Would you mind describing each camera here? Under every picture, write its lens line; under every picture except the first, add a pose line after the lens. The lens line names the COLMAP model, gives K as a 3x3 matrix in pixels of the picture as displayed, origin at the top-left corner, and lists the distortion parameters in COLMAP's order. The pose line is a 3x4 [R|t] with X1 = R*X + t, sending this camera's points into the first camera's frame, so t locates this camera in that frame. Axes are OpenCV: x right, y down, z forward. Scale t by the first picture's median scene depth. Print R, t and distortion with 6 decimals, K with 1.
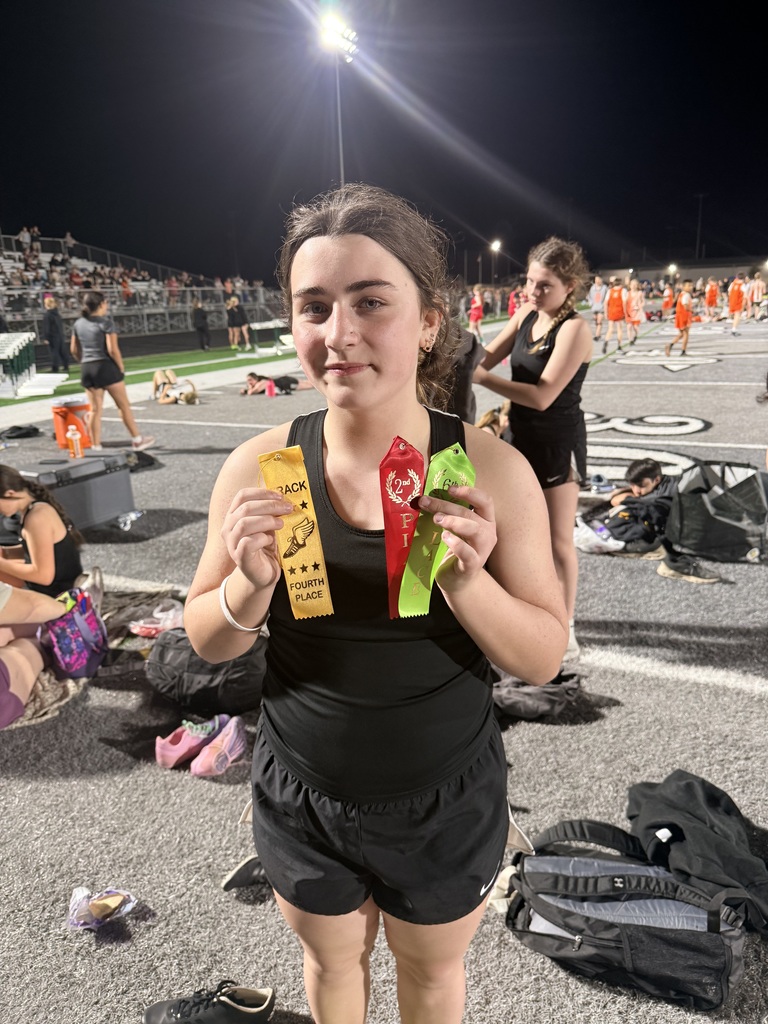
lens RADIAL K [[724.6, 0, 384.0], [0, 724.6, 512.0], [0, 0, 1]] dist [0.001939, -0.000238]
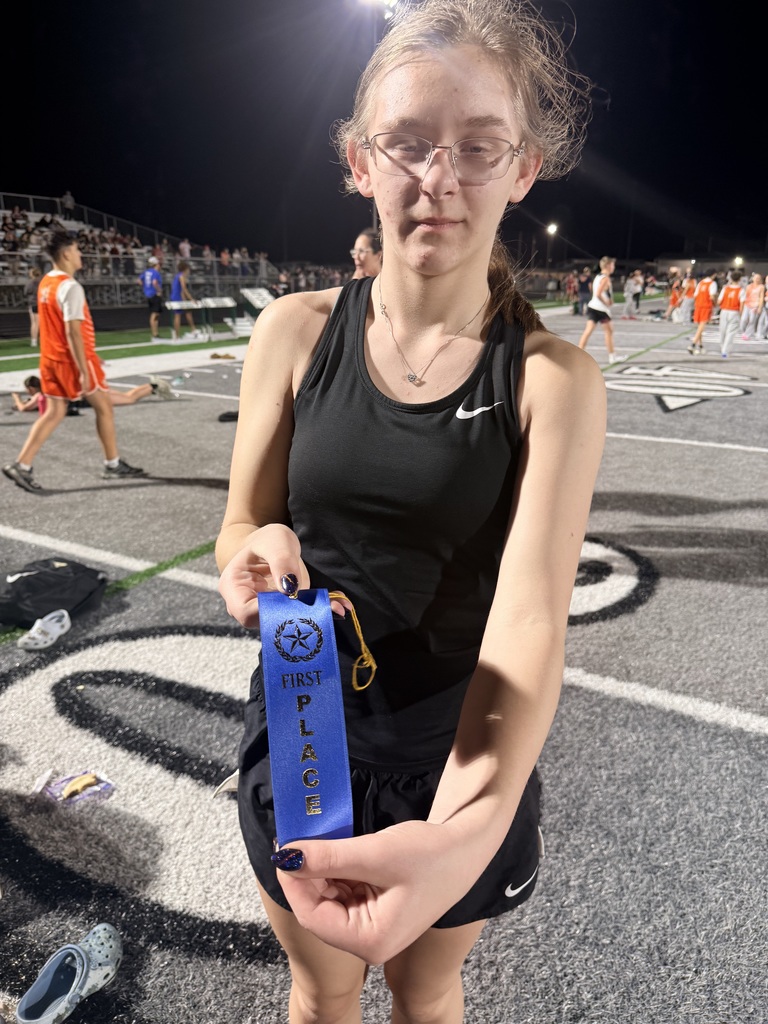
lens RADIAL K [[710.9, 0, 406.1], [0, 710.9, 513.4], [0, 0, 1]] dist [-0.000222, 0.001471]
pose [[0.997796, 0.054849, -0.037346, 0.058633], [-0.053603, 0.997997, 0.033587, -0.033131], [0.039114, -0.031511, 0.998738, 0.108878]]
